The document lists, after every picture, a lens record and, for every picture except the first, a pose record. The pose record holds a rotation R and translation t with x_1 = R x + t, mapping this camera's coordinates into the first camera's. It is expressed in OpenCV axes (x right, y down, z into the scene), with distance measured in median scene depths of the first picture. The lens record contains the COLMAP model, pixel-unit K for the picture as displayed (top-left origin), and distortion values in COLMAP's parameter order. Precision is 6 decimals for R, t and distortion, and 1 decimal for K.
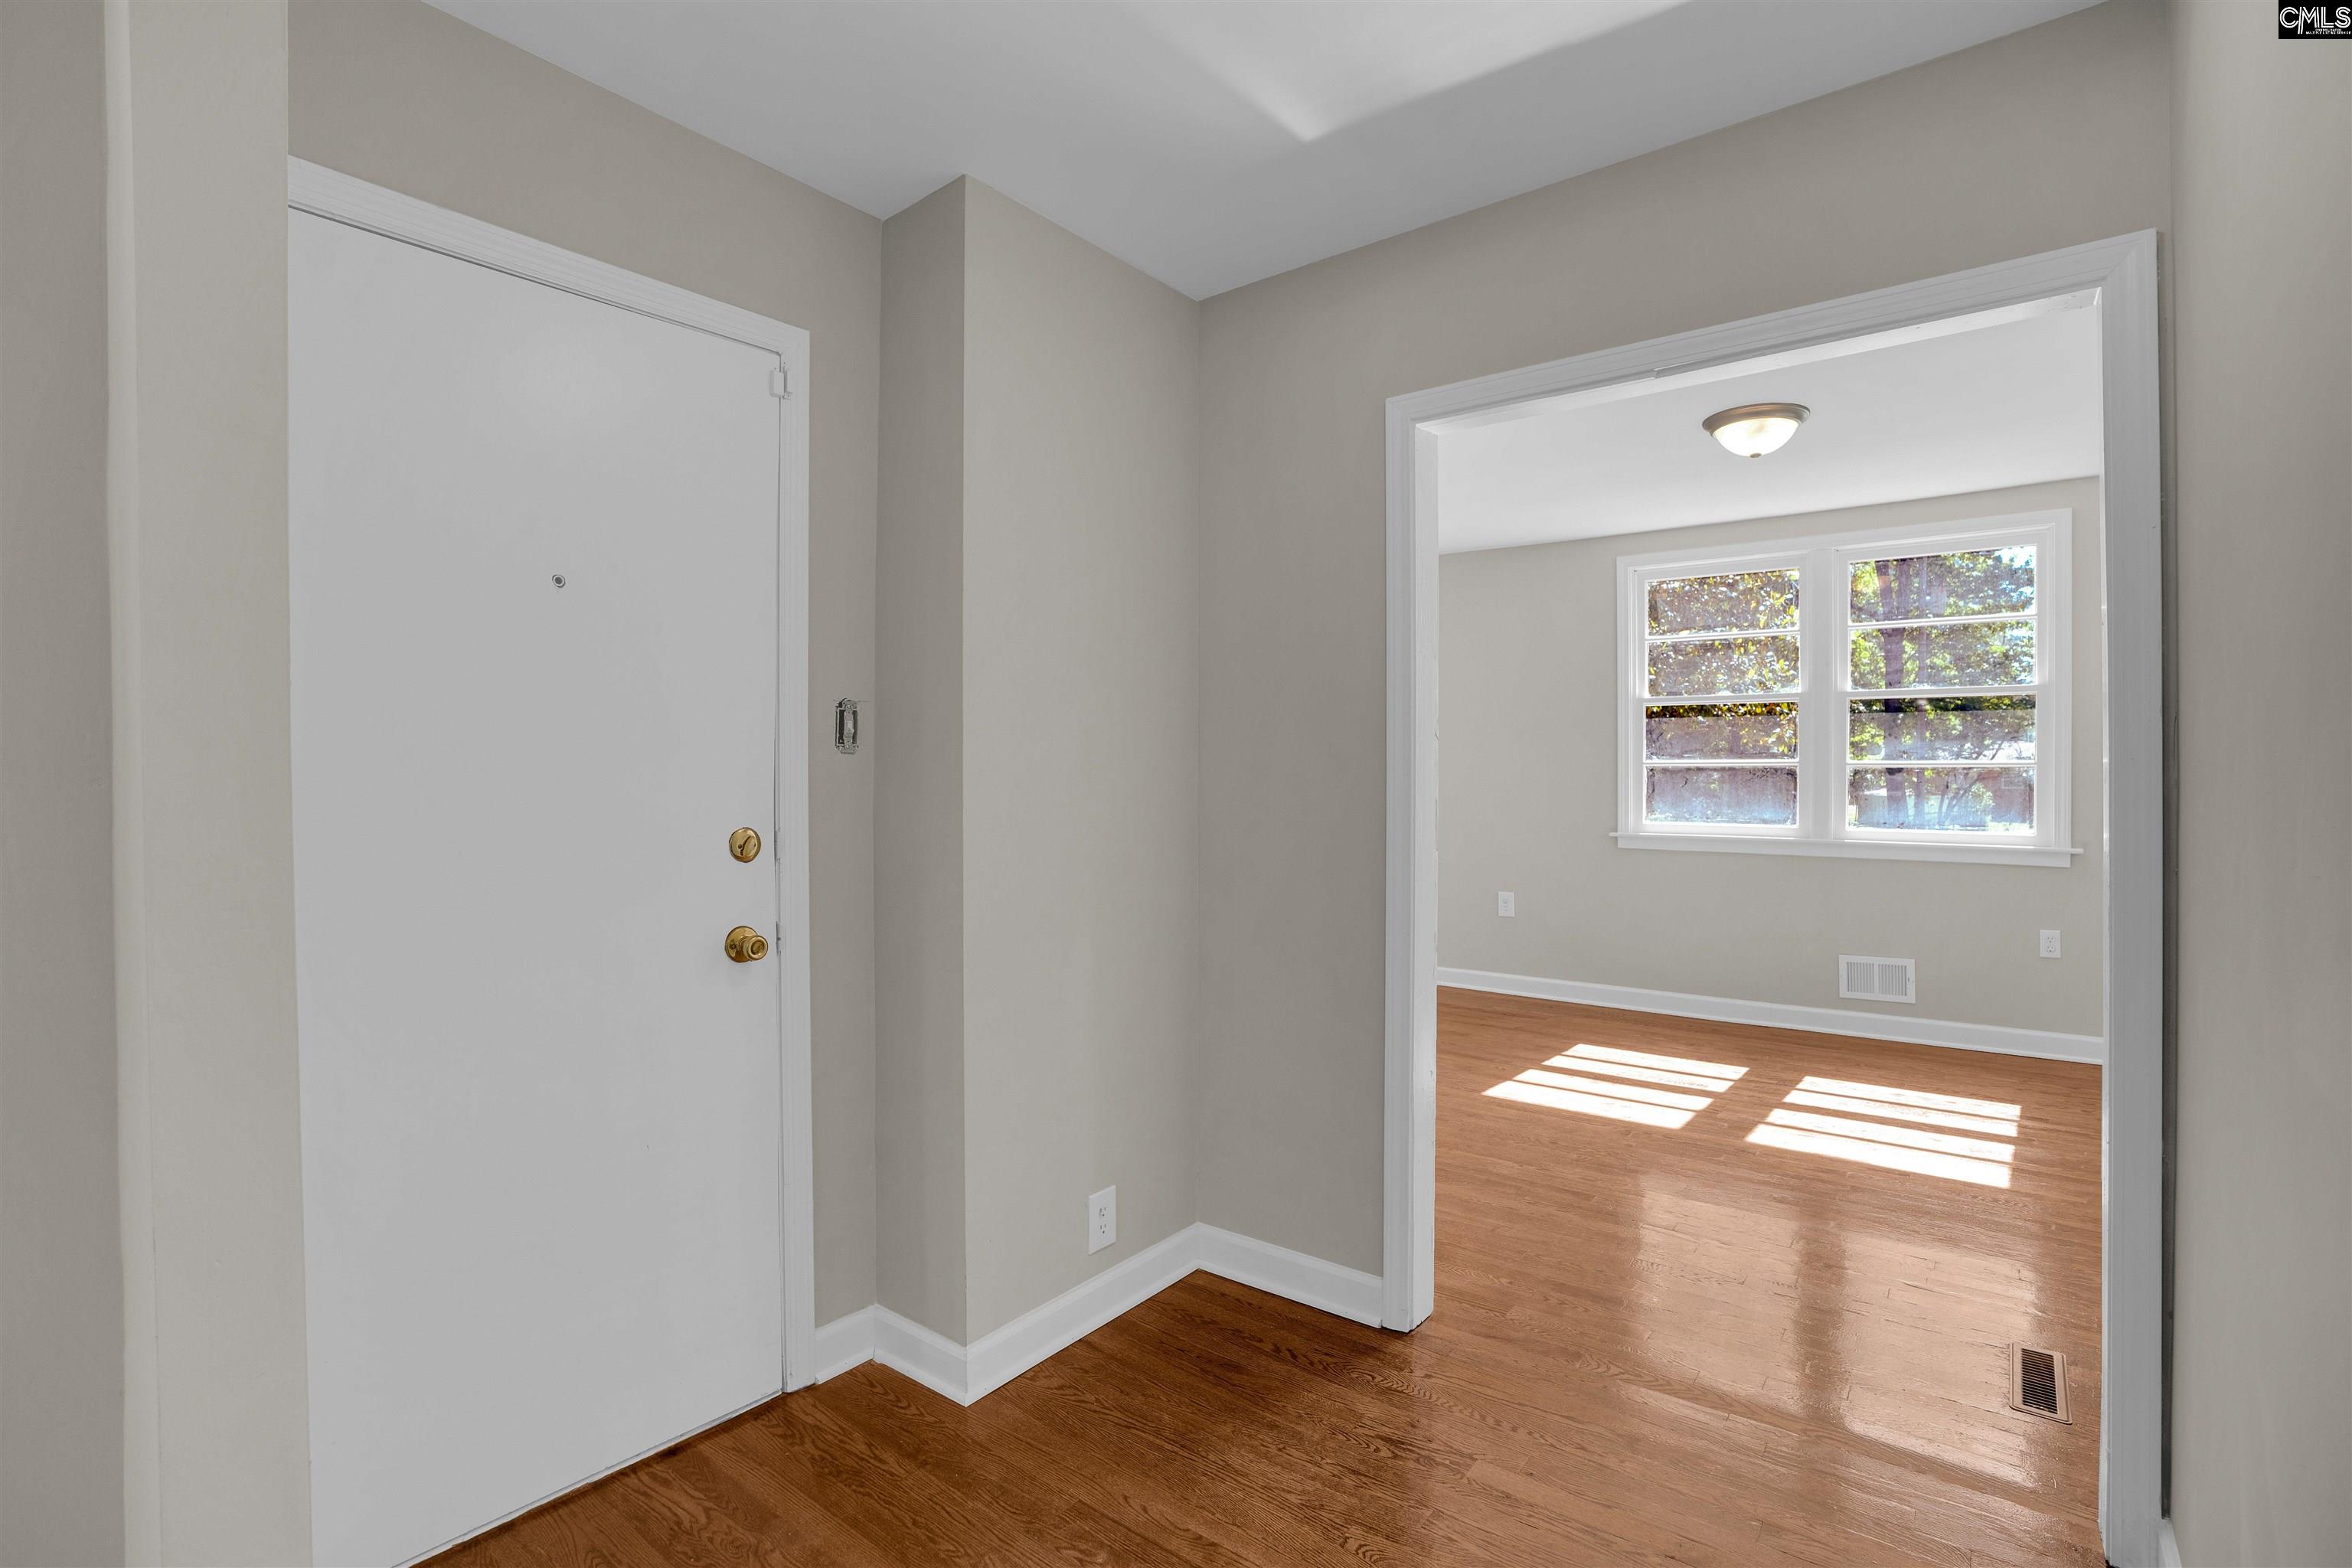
lens RADIAL K [[1112.3, 0, 1168.4], [0, 1112.3, 763.5], [0, 0, 1]] dist [-0.014859, -0.000648]
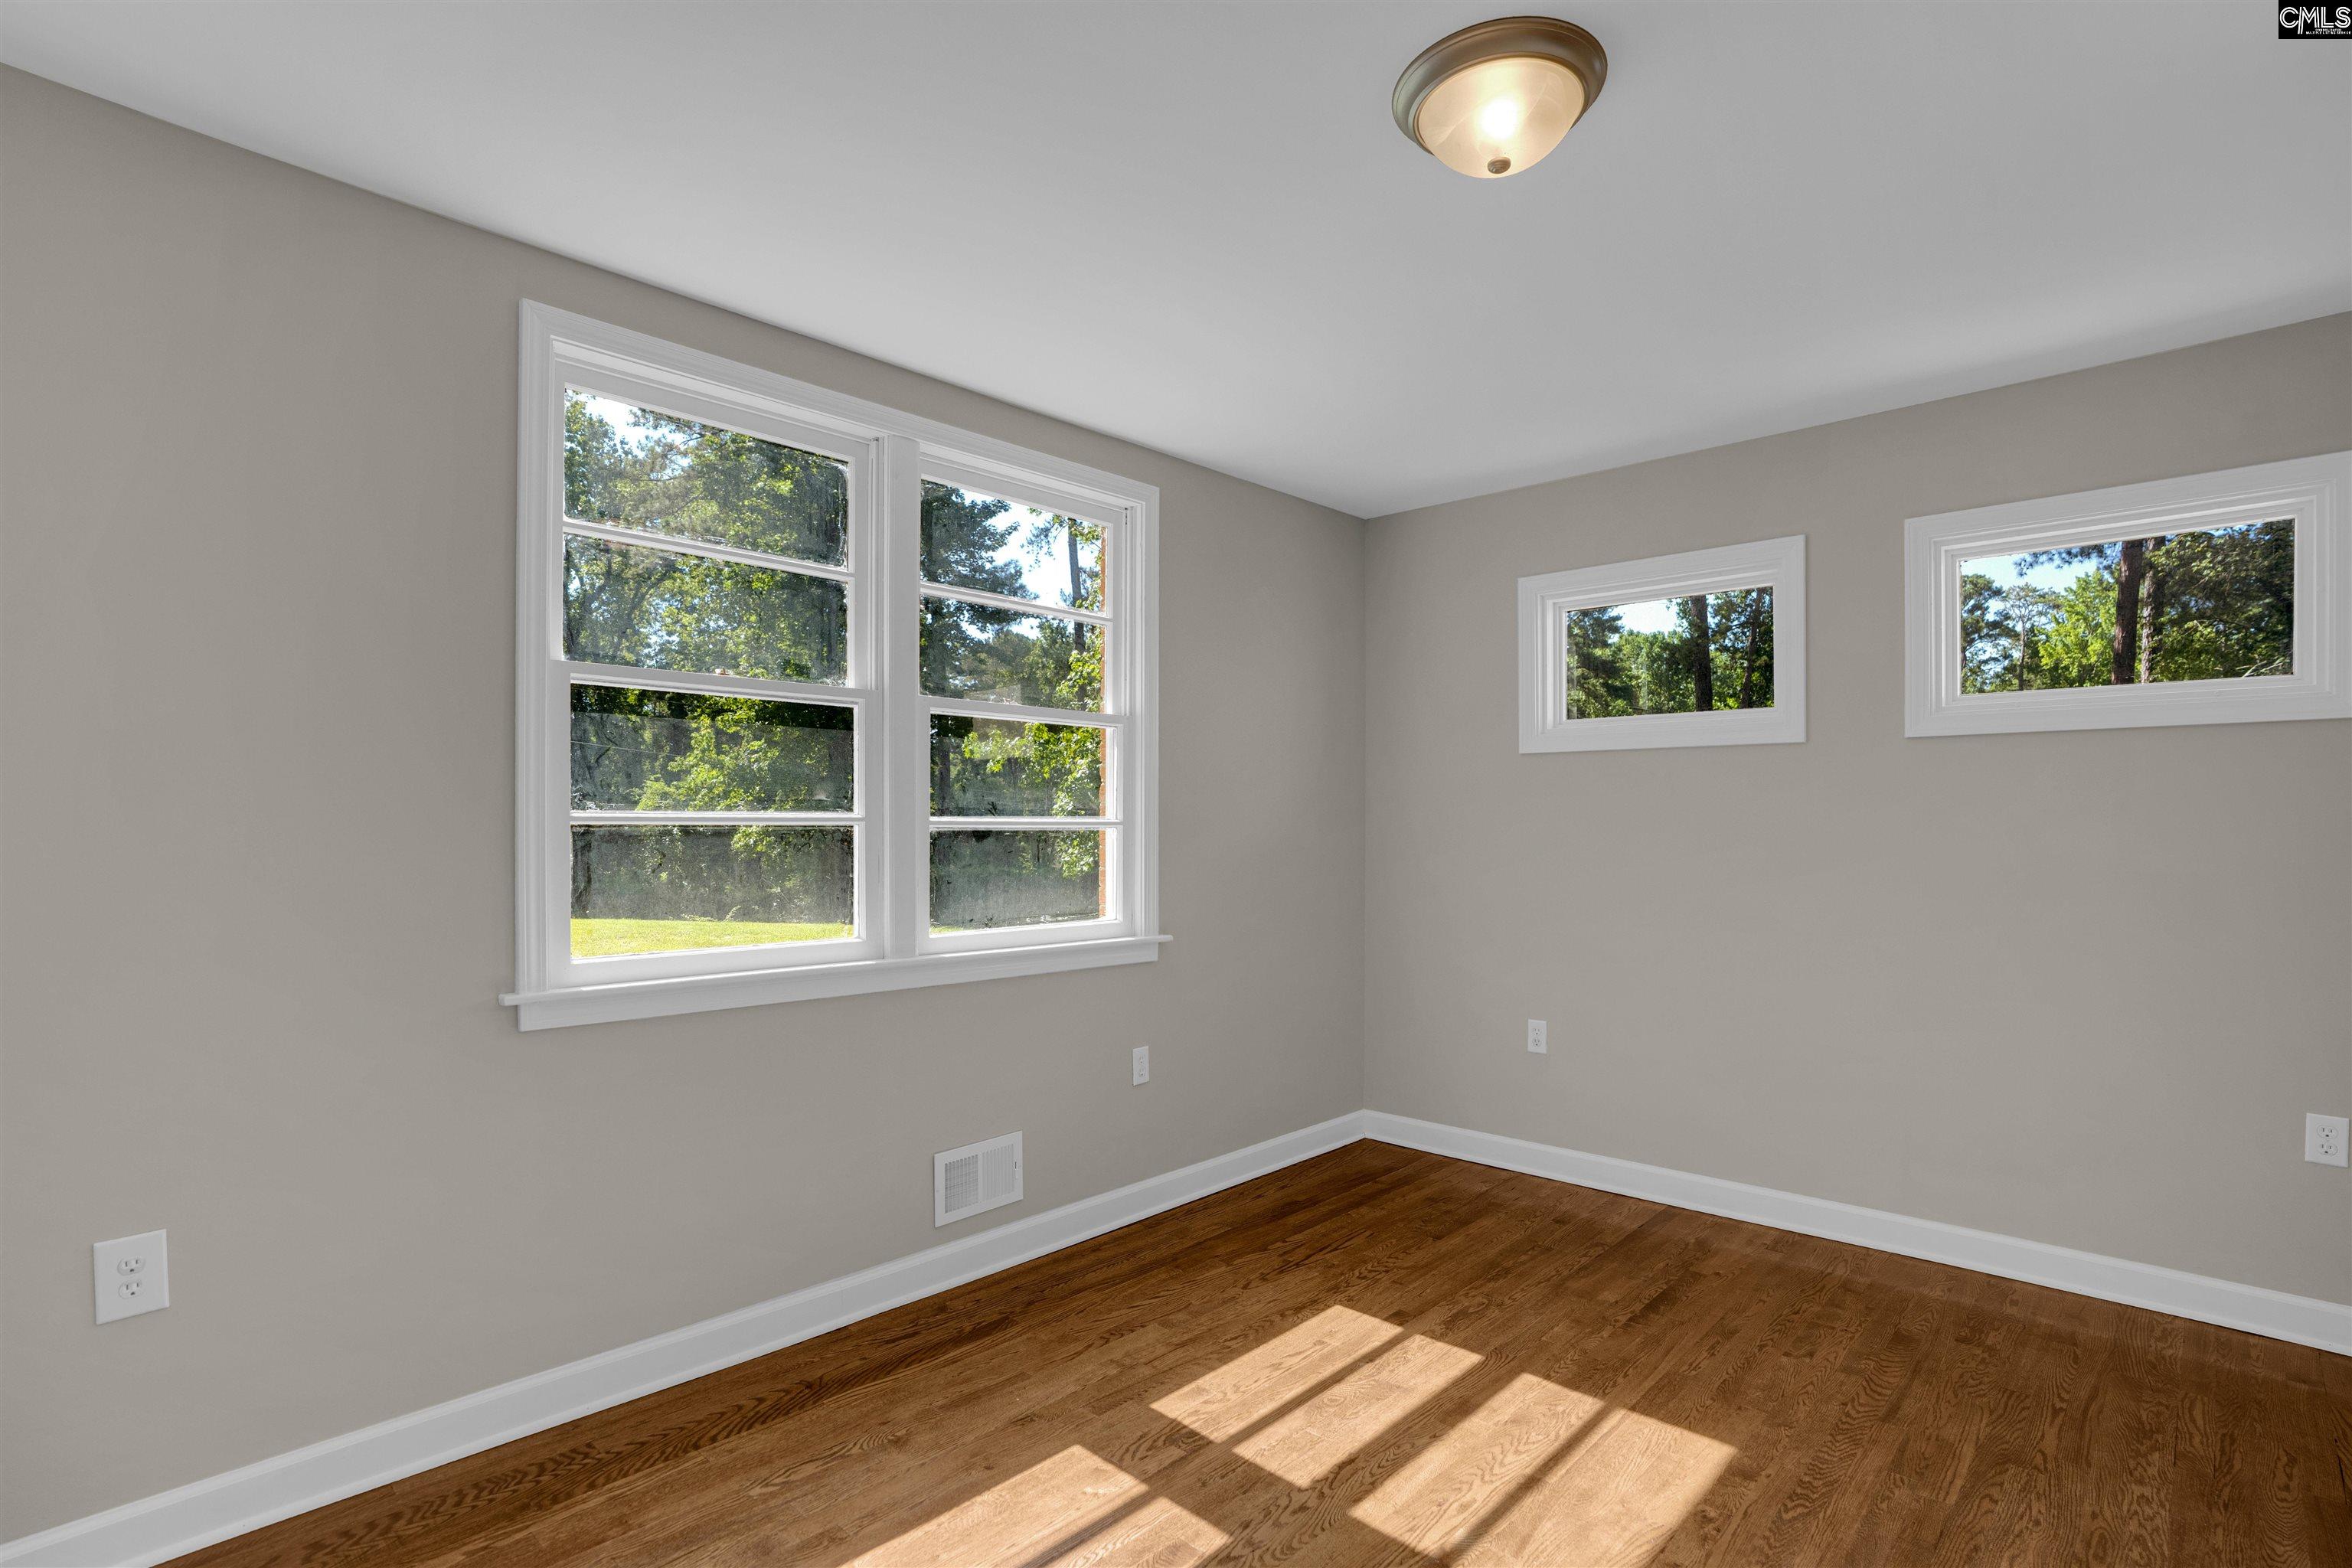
lens RADIAL K [[1099.9, 0, 1166.9], [0, 1099.9, 783.3], [0, 0, 1]] dist [-0.072639, 0.026977]
pose [[0.087413, 0.046132, 0.995103, 0.045629], [0.005331, 0.998891, -0.046776, 0.007507], [-0.996158, 0.009394, 0.087070, 0.841109]]
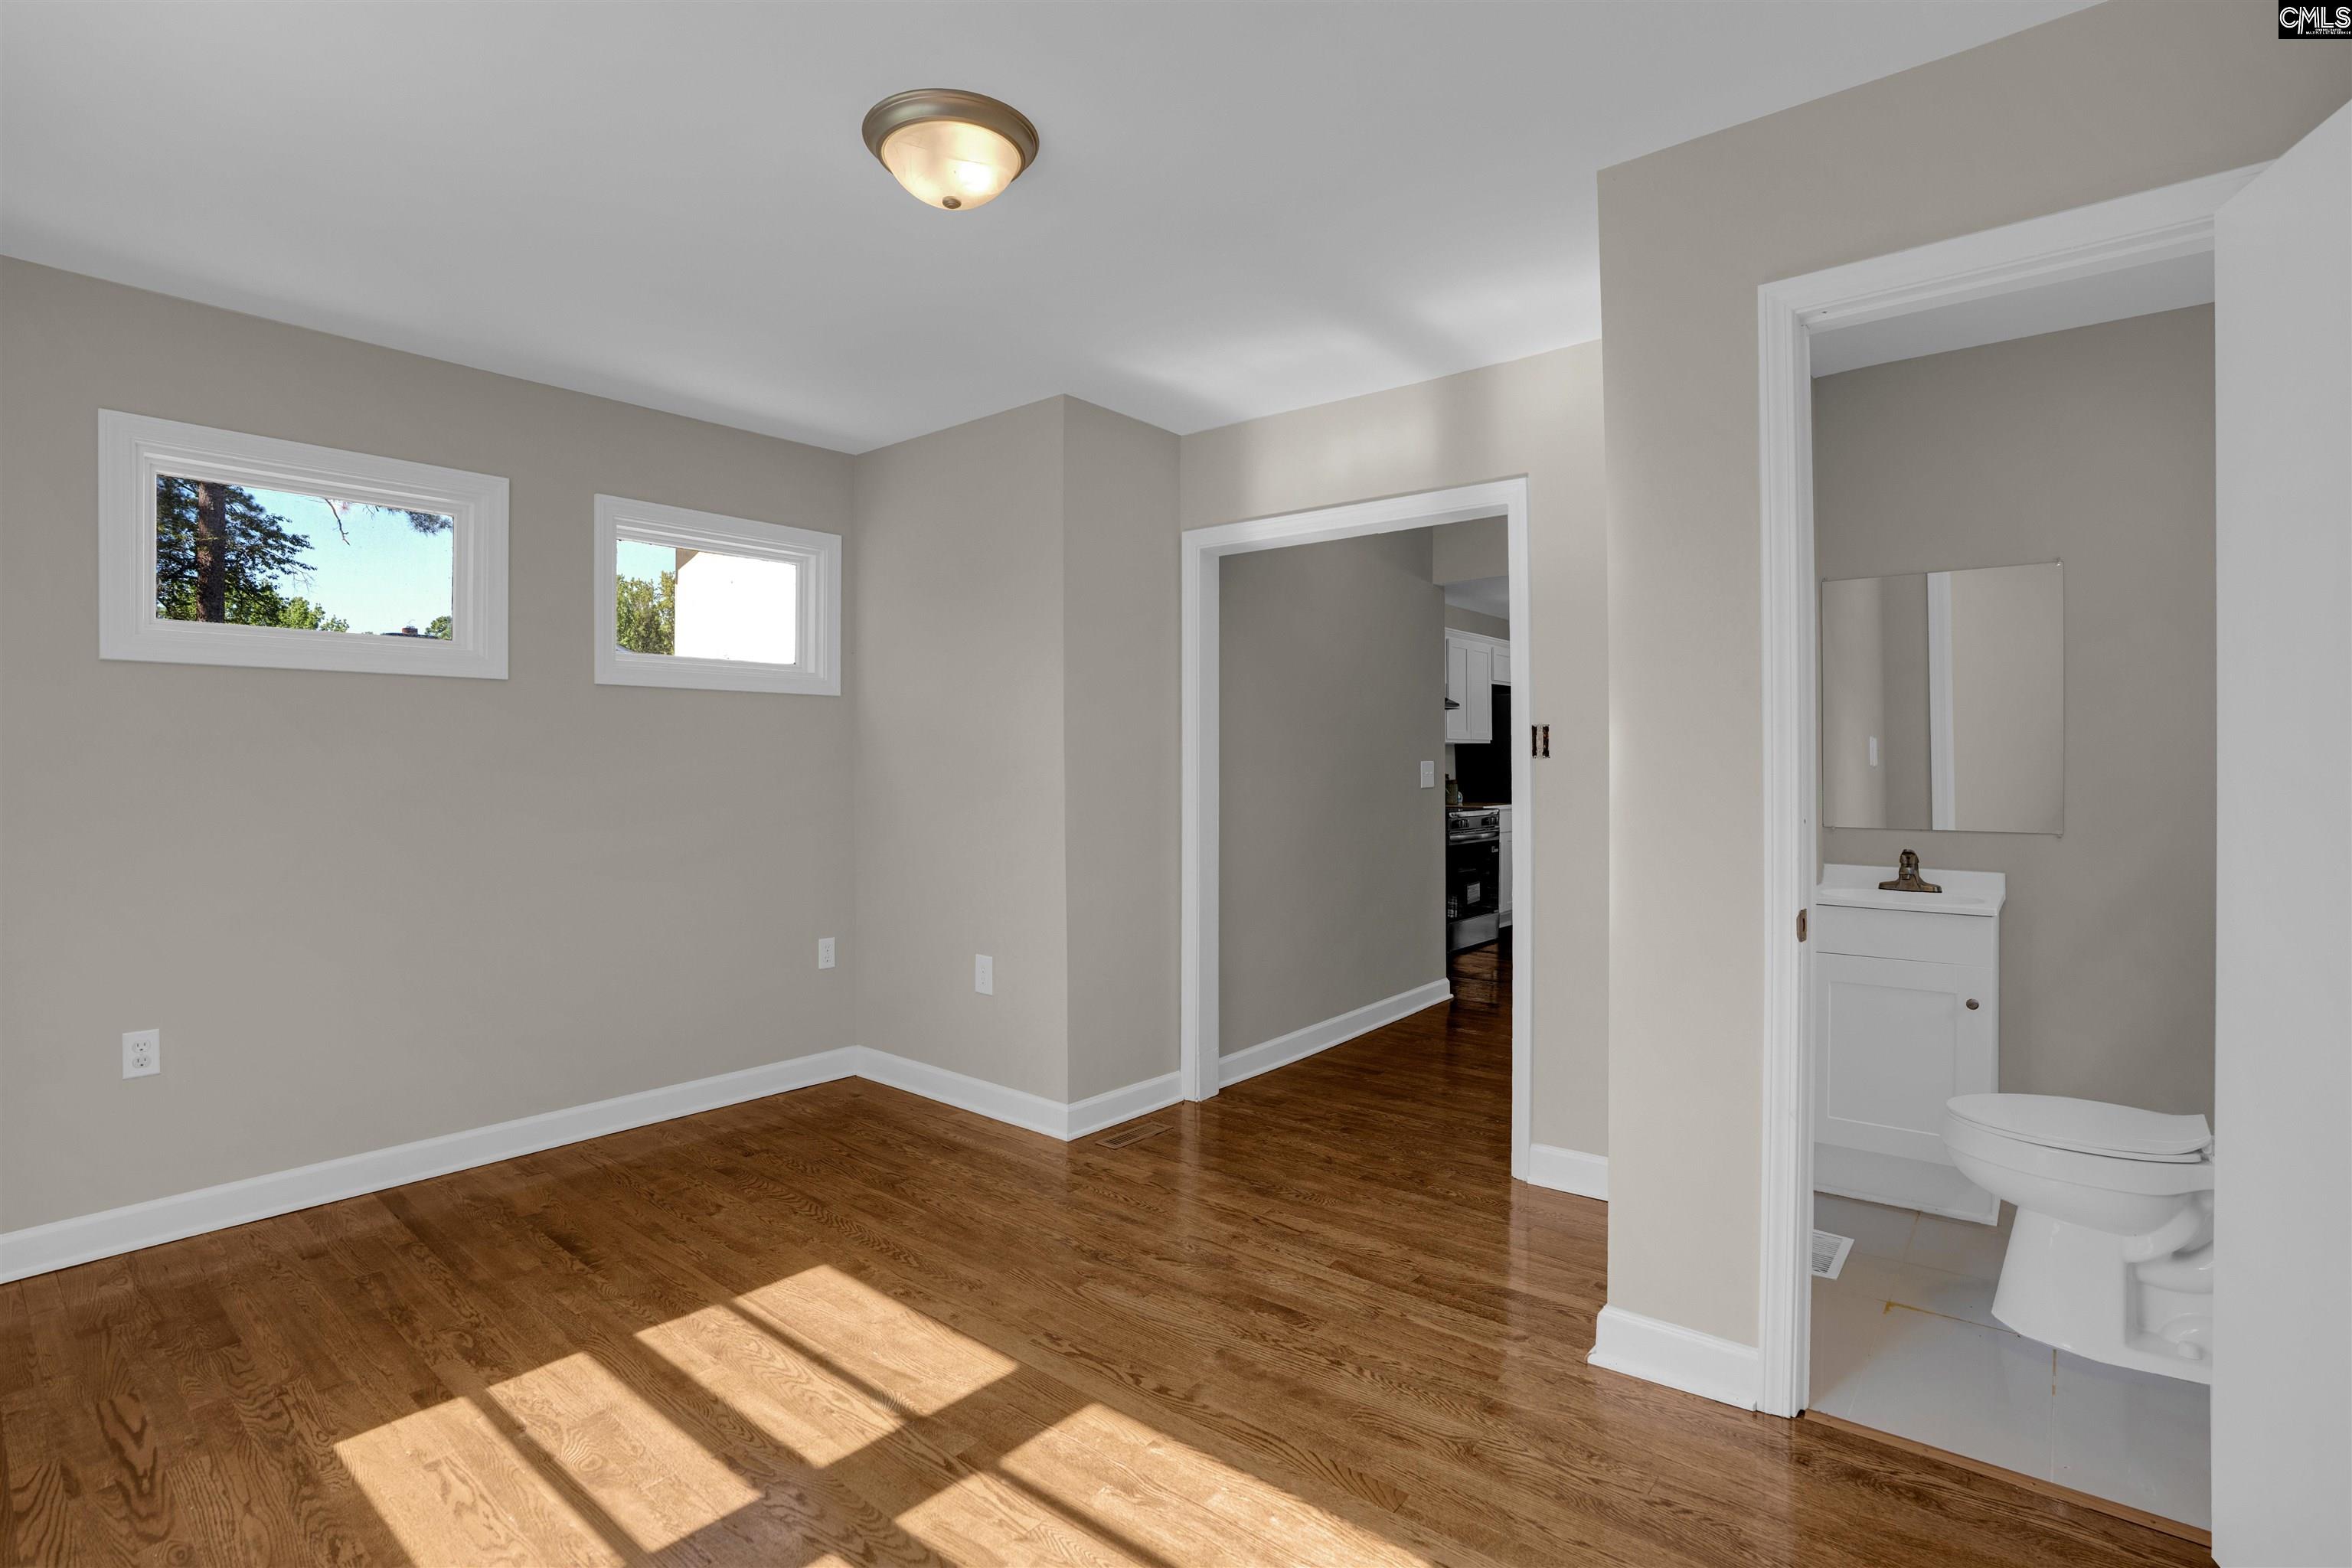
lens RADIAL K [[1099.9, 0, 1166.9], [0, 1099.9, 783.3], [0, 0, 1]] dist [-0.072639, 0.026977]
pose [[-0.999380, 0.010948, 0.033454, 0.308662], [0.011843, 0.999574, 0.026669, 0.004954], [-0.033148, 0.027049, -0.999084, 1.172381]]
